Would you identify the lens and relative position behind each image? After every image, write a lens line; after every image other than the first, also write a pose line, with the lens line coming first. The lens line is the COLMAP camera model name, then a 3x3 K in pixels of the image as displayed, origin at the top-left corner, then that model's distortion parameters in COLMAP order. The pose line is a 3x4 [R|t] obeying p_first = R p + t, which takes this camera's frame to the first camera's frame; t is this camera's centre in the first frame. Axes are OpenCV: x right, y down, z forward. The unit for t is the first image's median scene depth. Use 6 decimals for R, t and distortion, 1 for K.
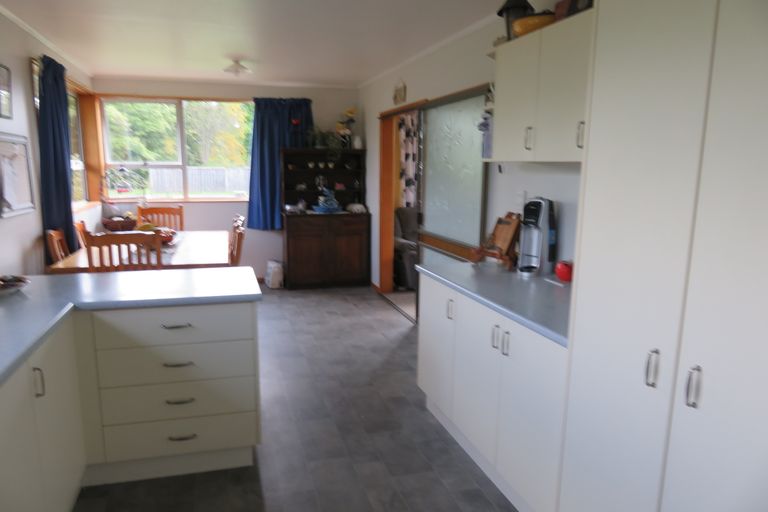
lens RADIAL K [[562.3, 0, 388.0], [0, 562.3, 273.1], [0, 0, 1]] dist [-0.012435, -0.012378]
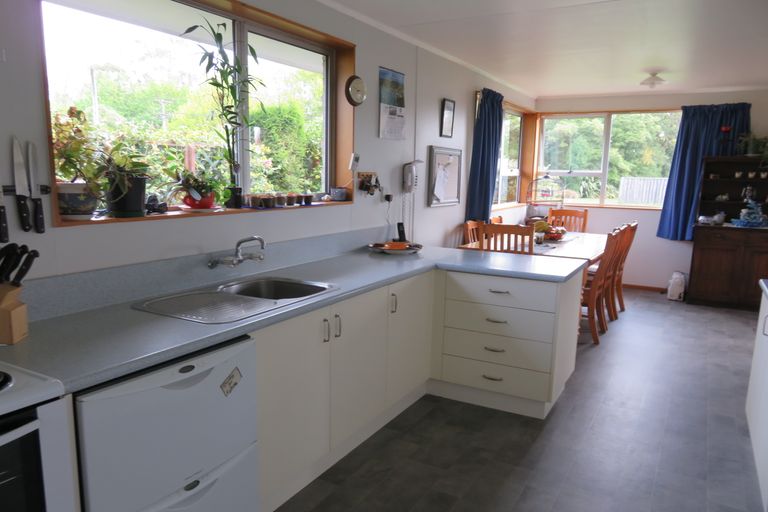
lens RADIAL K [[562.3, 0, 382.2], [0, 562.3, 258.2], [0, 0, 1]] dist [-0.012435, -0.012378]
pose [[0.696890, 0.111958, -0.708385, 0.125238], [-0.142650, 0.989643, 0.016074, 0.012312], [0.702848, 0.089850, 0.705643, -0.044429]]
